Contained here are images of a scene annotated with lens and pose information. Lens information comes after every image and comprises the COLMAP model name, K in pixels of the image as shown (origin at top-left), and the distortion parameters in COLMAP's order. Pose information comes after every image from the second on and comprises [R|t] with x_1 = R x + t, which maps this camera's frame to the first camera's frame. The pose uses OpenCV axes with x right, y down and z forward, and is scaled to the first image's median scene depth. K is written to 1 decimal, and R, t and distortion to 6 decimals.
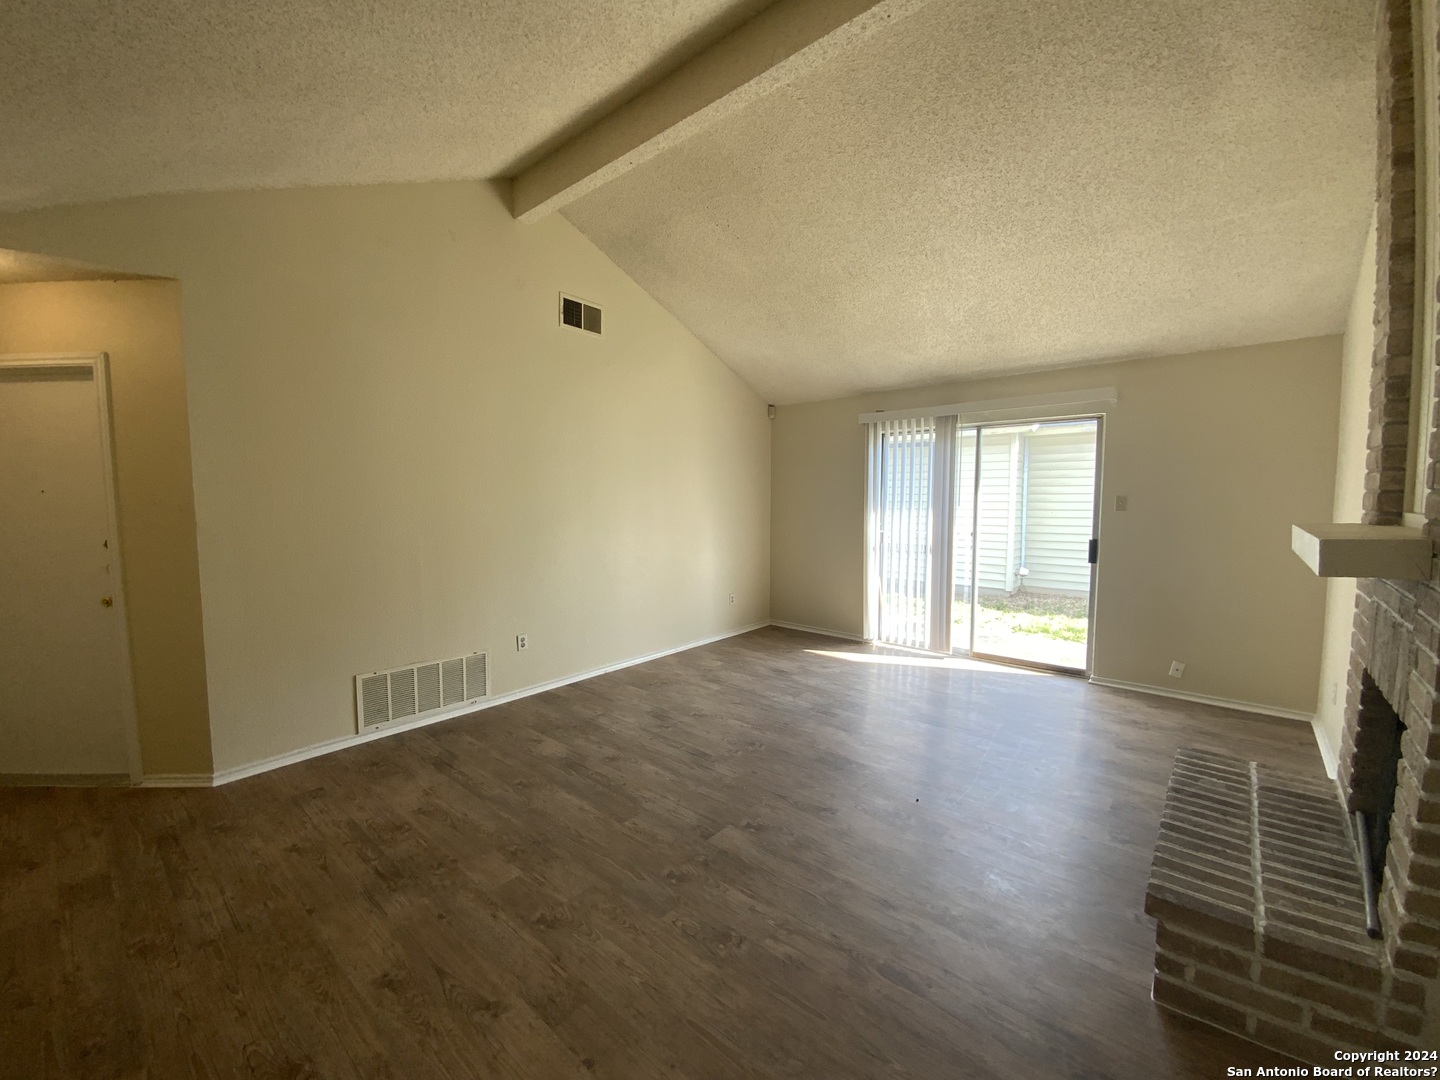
lens RADIAL K [[583.1, 0, 717.5], [0, 583.1, 539.8], [0, 0, 1]] dist [-0.000234, -0.006162]
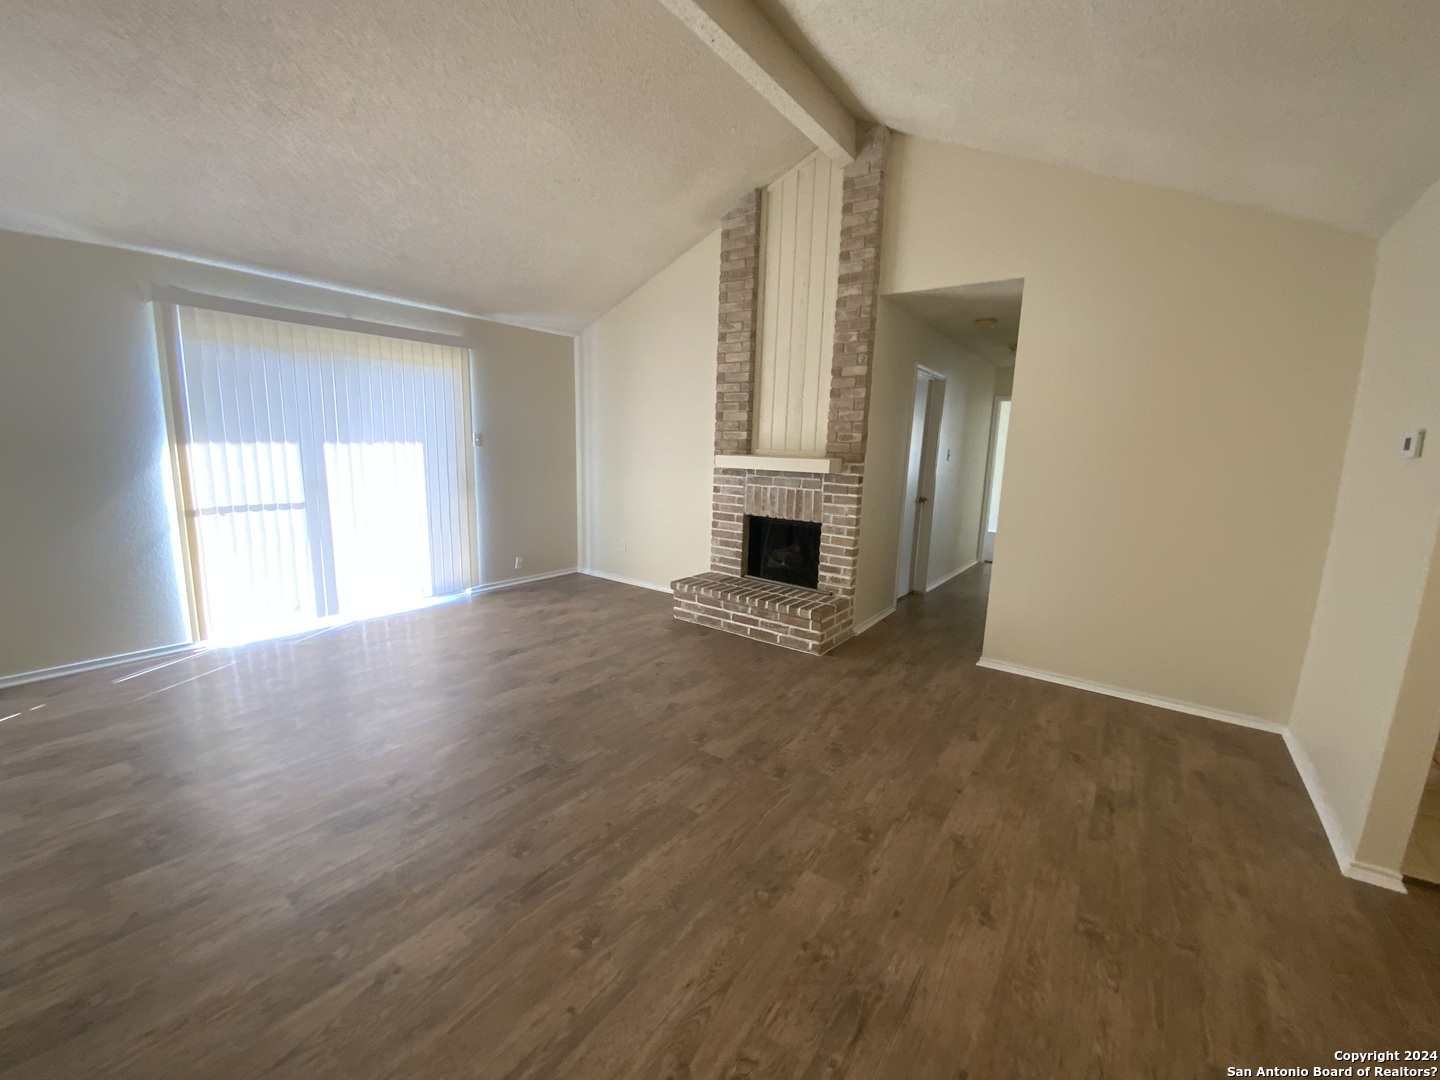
lens RADIAL K [[583.1, 0, 722.7], [0, 583.1, 539.7], [0, 0, 1]] dist [-0.000234, -0.006162]
pose [[-0.091546, -0.170174, 0.981152, -1.234925], [0.048765, 0.983342, 0.175104, -0.095543], [-0.994606, 0.063876, -0.081722, 1.300225]]
